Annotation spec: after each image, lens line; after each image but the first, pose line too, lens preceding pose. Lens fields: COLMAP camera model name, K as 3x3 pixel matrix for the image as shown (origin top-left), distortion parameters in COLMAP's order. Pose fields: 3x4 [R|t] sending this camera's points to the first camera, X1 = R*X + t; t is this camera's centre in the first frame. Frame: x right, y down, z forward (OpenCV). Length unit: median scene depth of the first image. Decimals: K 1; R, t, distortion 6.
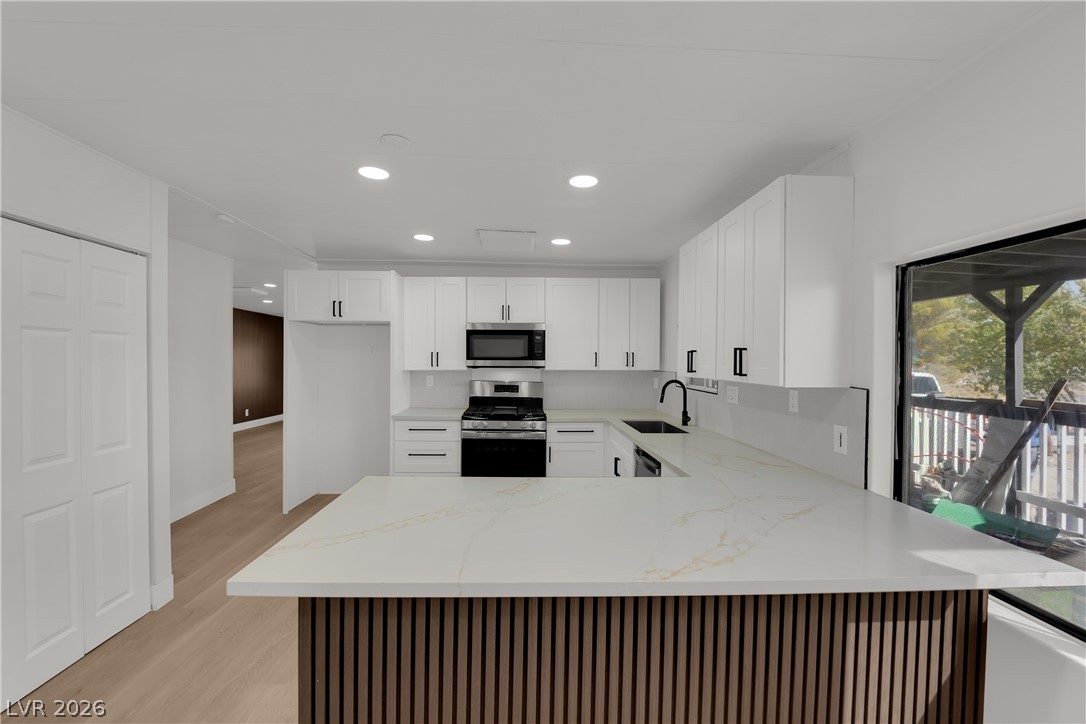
lens RADIAL K [[444.0, 0, 541.8], [0, 444.0, 367.2], [0, 0, 1]] dist [-0.002215, -0.000250]
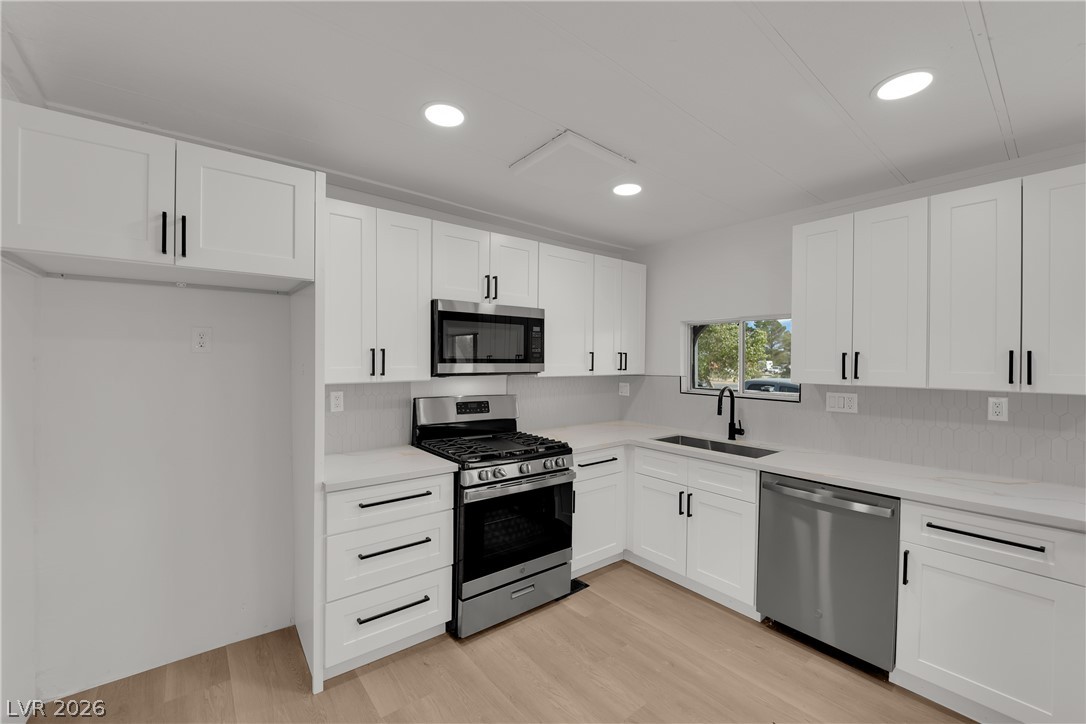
lens RADIAL K [[444.0, 0, 545.8], [0, 444.0, 364.5], [0, 0, 1]] dist [-0.002215, -0.000250]
pose [[0.811031, -0.006346, 0.584968, -0.387545], [0.011305, 0.999924, -0.004826, -0.010146], [-0.584894, 0.010527, 0.811042, 0.449383]]
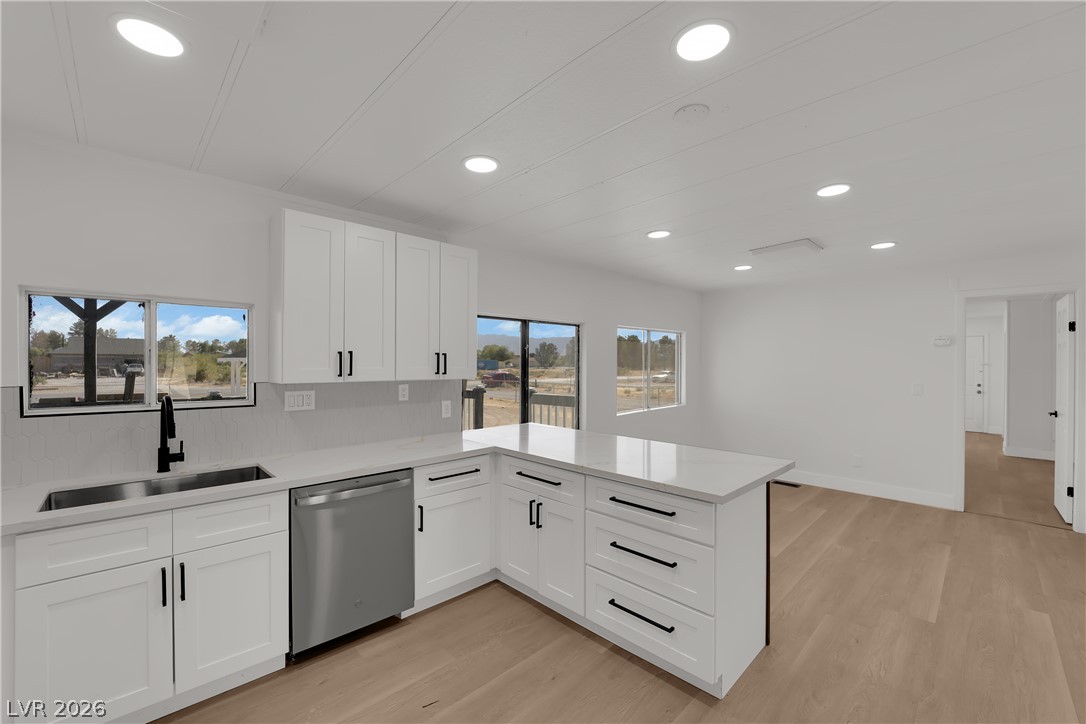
lens RADIAL K [[444.0, 0, 548.2], [0, 444.0, 359.6], [0, 0, 1]] dist [-0.002215, -0.000250]
pose [[-0.650557, -0.008148, 0.759414, -0.381753], [0.005943, 0.999857, 0.015819, -0.019913], [-0.759434, 0.014804, -0.650416, 0.845356]]
